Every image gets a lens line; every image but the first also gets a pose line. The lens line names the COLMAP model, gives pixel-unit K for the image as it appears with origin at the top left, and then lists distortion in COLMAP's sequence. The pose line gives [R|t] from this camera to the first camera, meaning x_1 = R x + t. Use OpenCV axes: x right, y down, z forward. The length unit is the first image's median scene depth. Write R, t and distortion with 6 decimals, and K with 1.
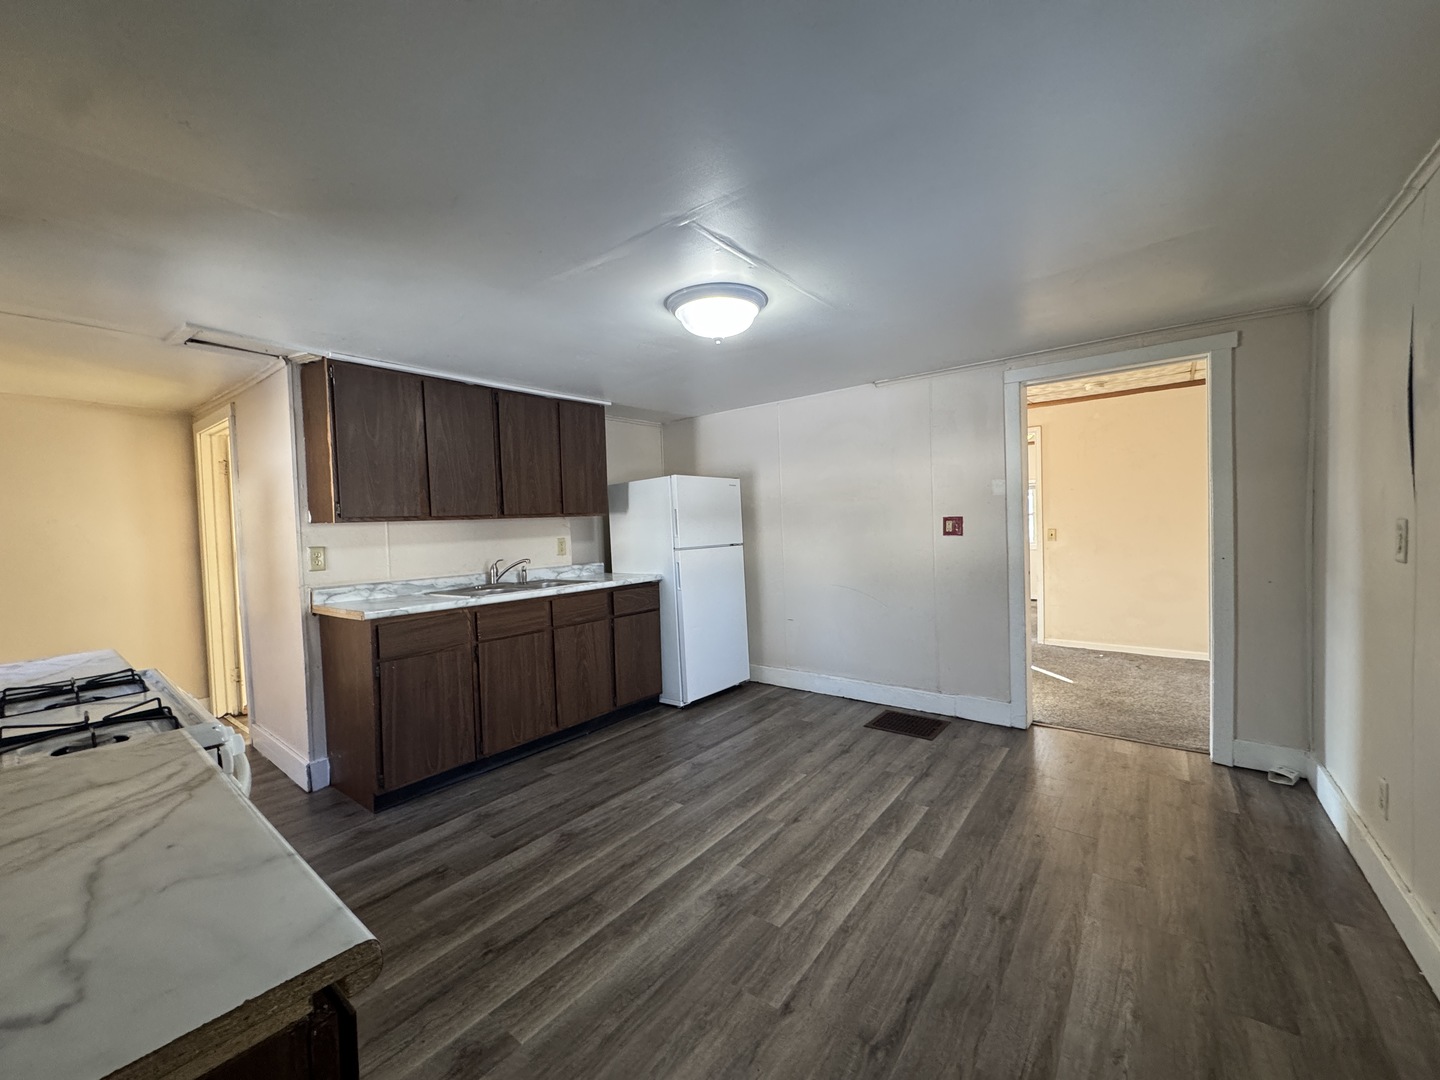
lens RADIAL K [[573.9, 0, 718.9], [0, 573.9, 539.4], [0, 0, 1]] dist [-0.001926, 0.000248]
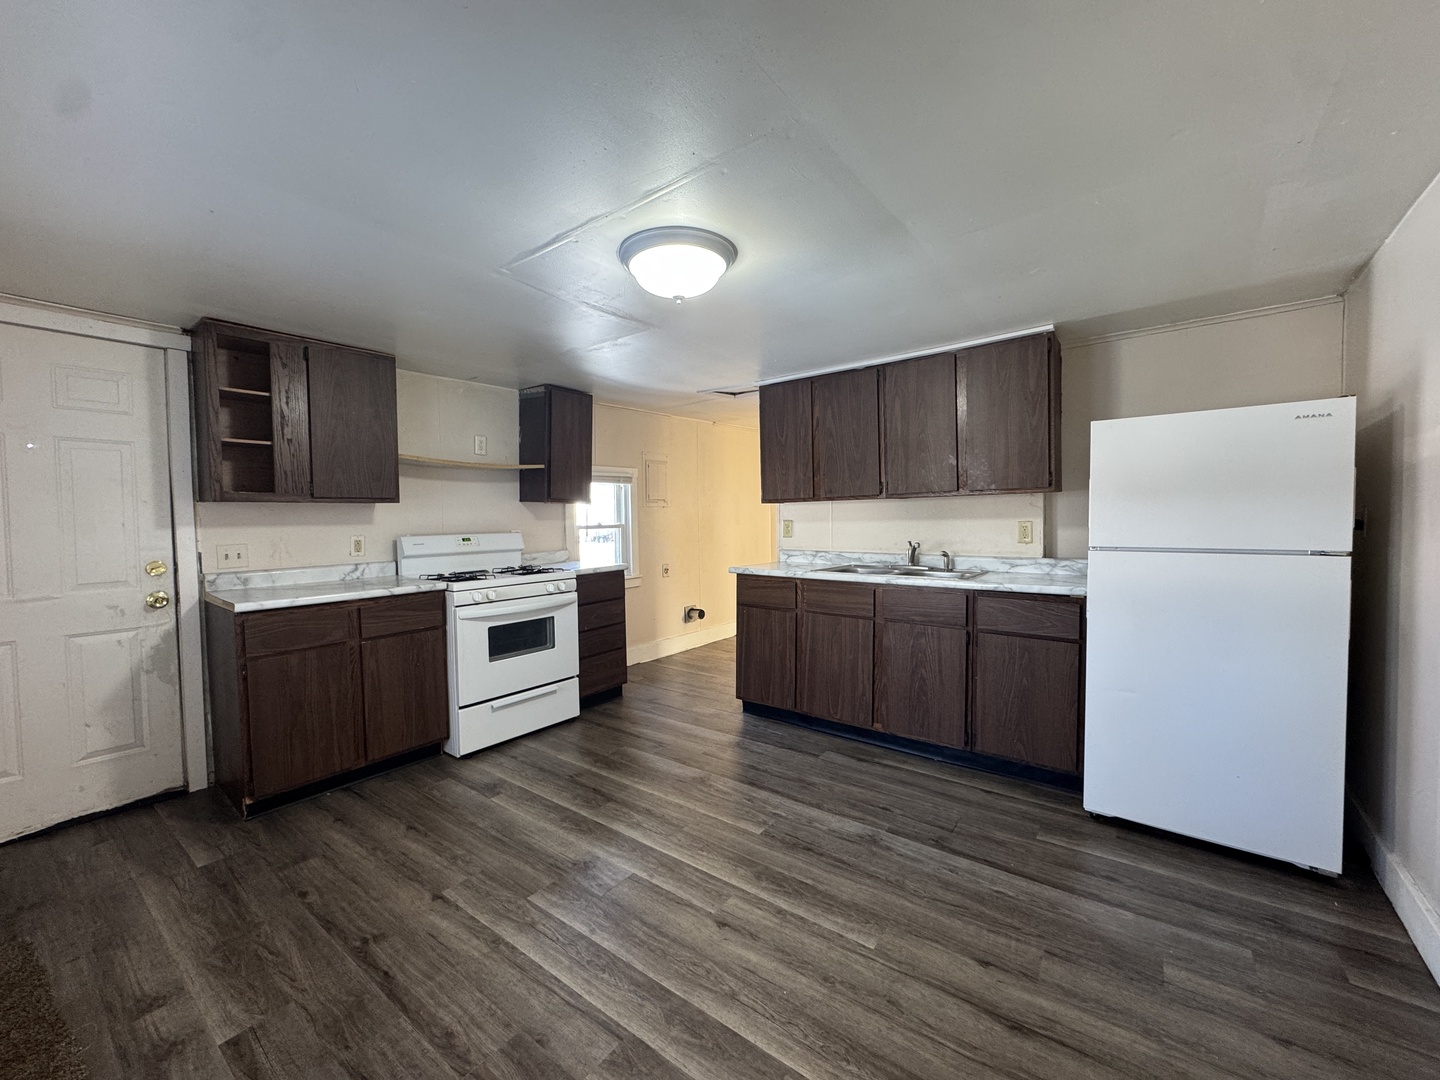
lens RADIAL K [[573.9, 0, 718.9], [0, 573.9, 539.4], [0, 0, 1]] dist [-0.001926, 0.000248]
pose [[0.010302, 0.074184, -0.997191, 0.894366], [-0.013476, 0.997164, 0.074043, -0.053564], [0.999856, 0.012676, 0.011272, 1.069121]]
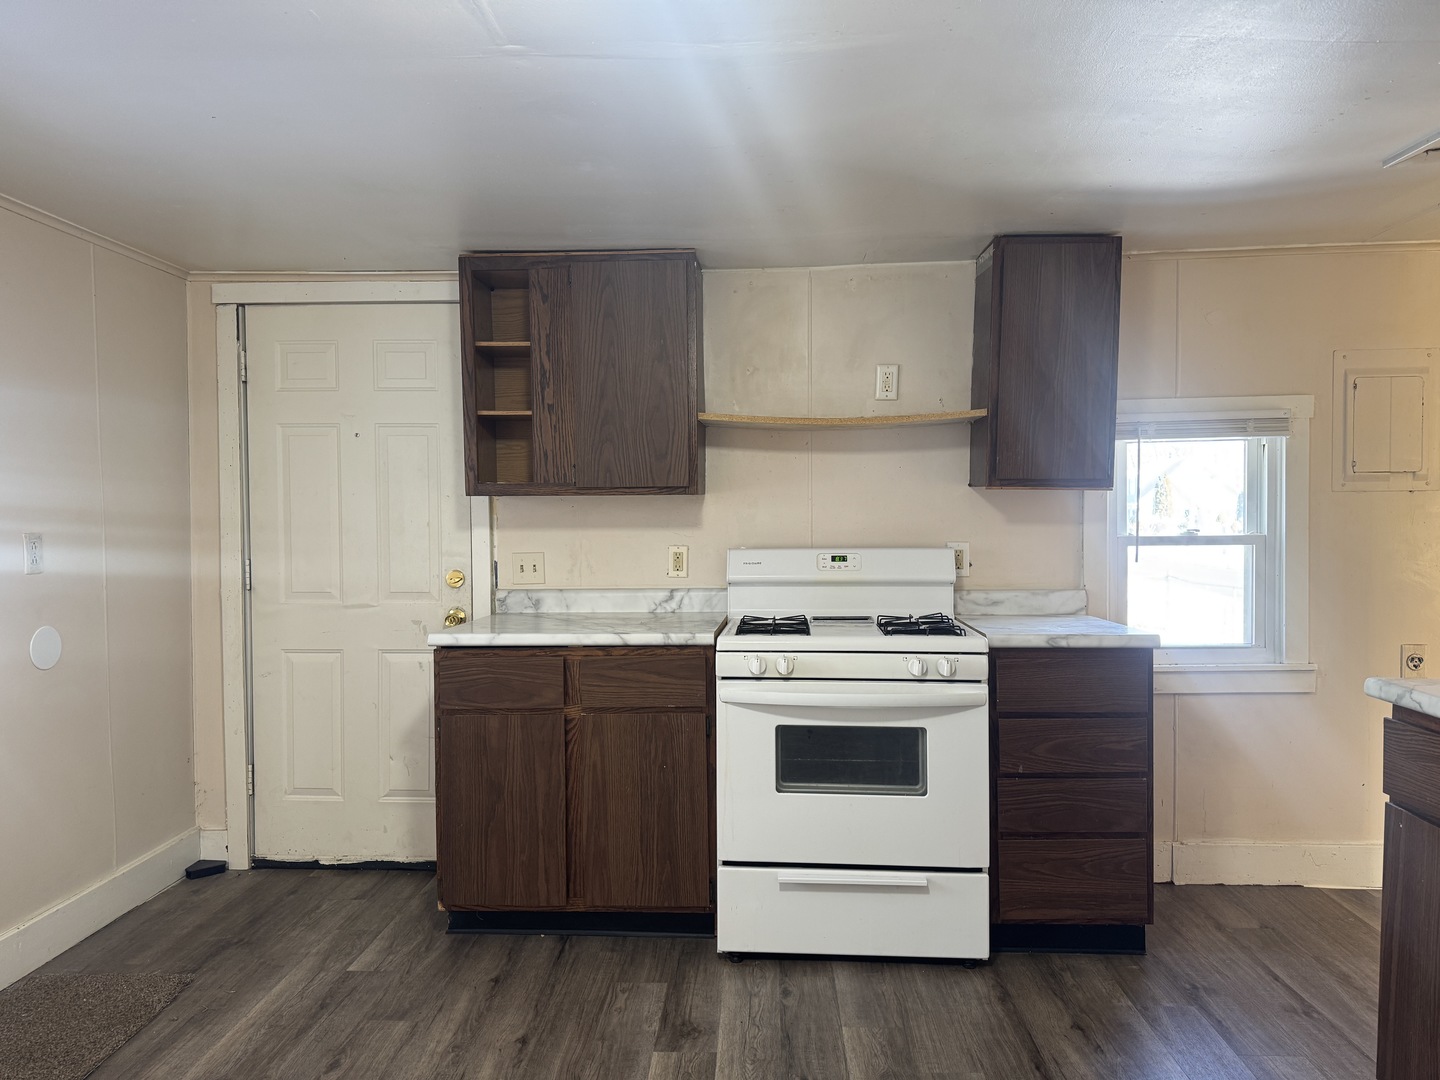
lens RADIAL K [[1004.5, 0, 720.0], [0, 1004.5, 540.0], [0, 0, 1]] dist [0.098591, -0.143613]
pose [[-0.820760, 0.052153, -0.568888, 0.313426], [0.019054, 0.997769, 0.063980, -0.054418], [0.570956, 0.041673, -0.819923, 1.536590]]
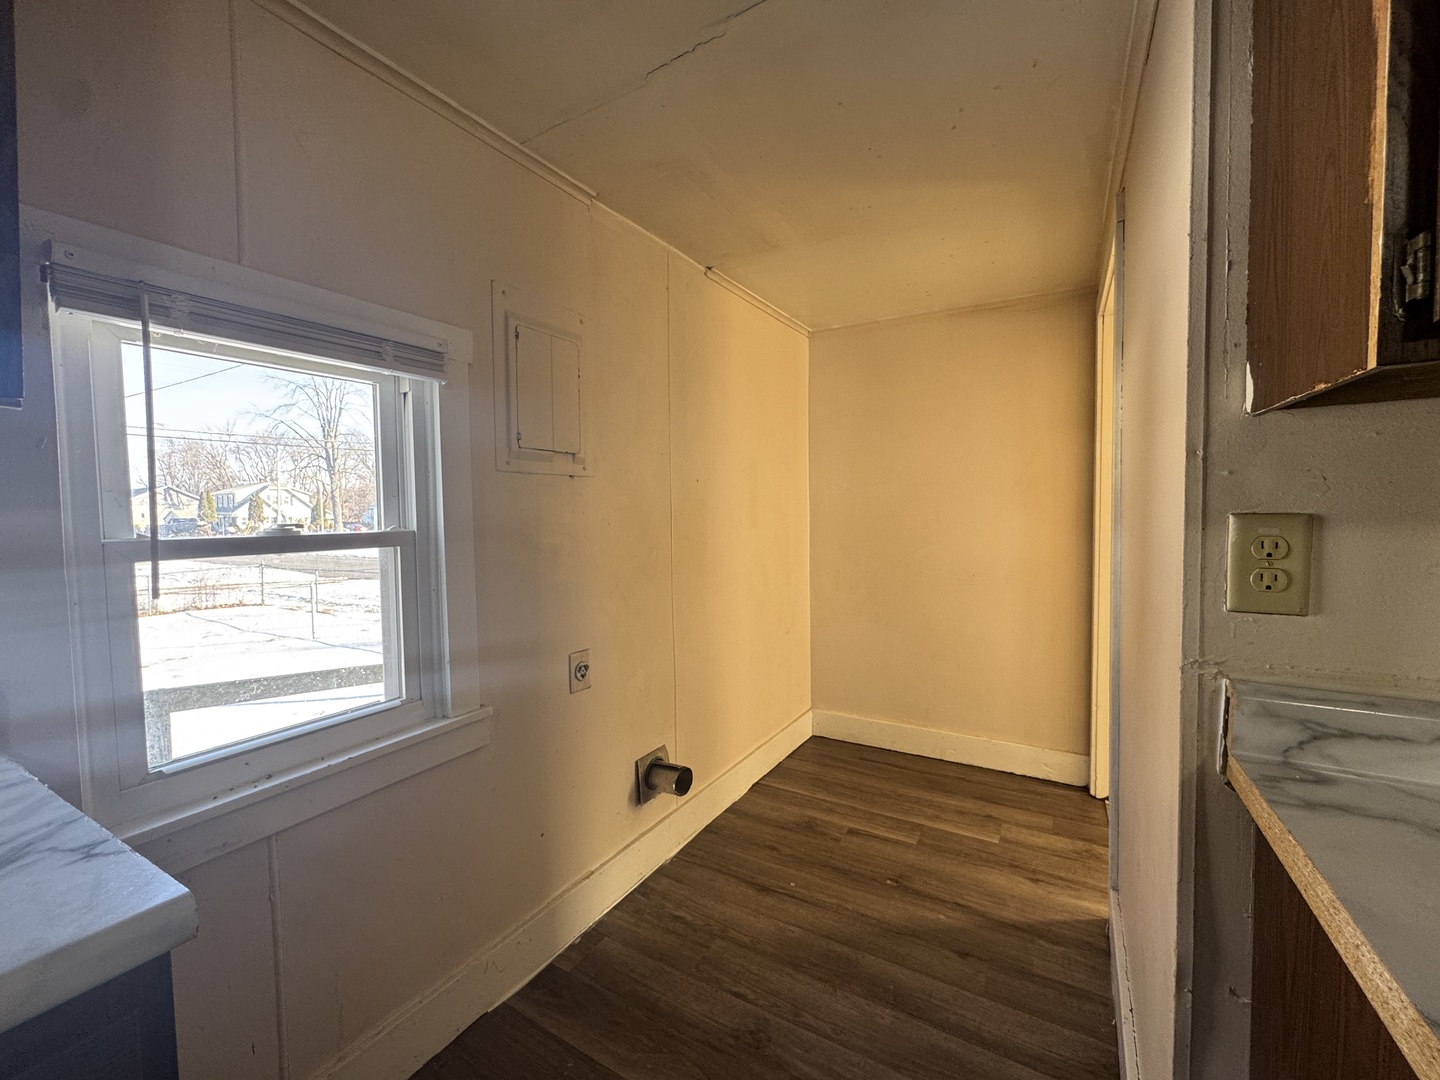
lens RADIAL K [[573.9, 0, 718.9], [0, 573.9, 539.4], [0, 0, 1]] dist [-0.001926, 0.000248]
pose [[0.123098, 0.074429, -0.989600, -0.643983], [-0.019141, 0.997176, 0.072617, 0.014281], [0.992210, 0.010003, 0.124175, 0.969632]]
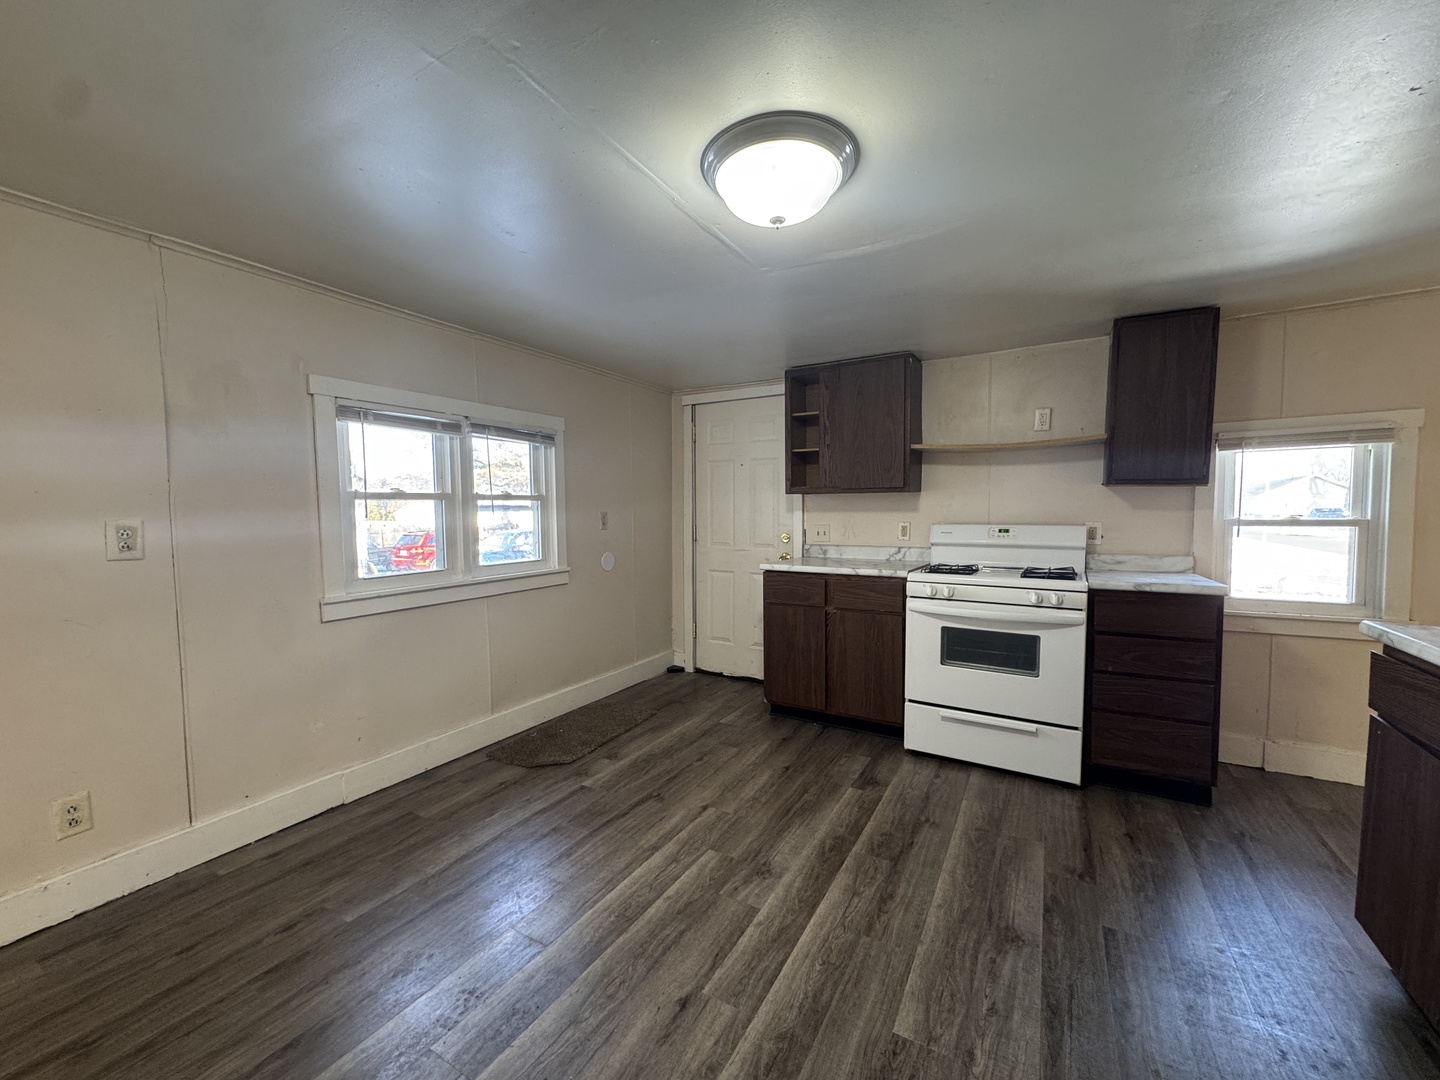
lens RADIAL K [[573.9, 0, 718.9], [0, 573.9, 539.4], [0, 0, 1]] dist [-0.001926, 0.000248]
pose [[-0.991308, 0.041464, -0.124854, 0.166050], [0.031891, 0.996465, 0.077715, -0.036295], [0.127635, 0.073057, -0.989127, 1.695585]]
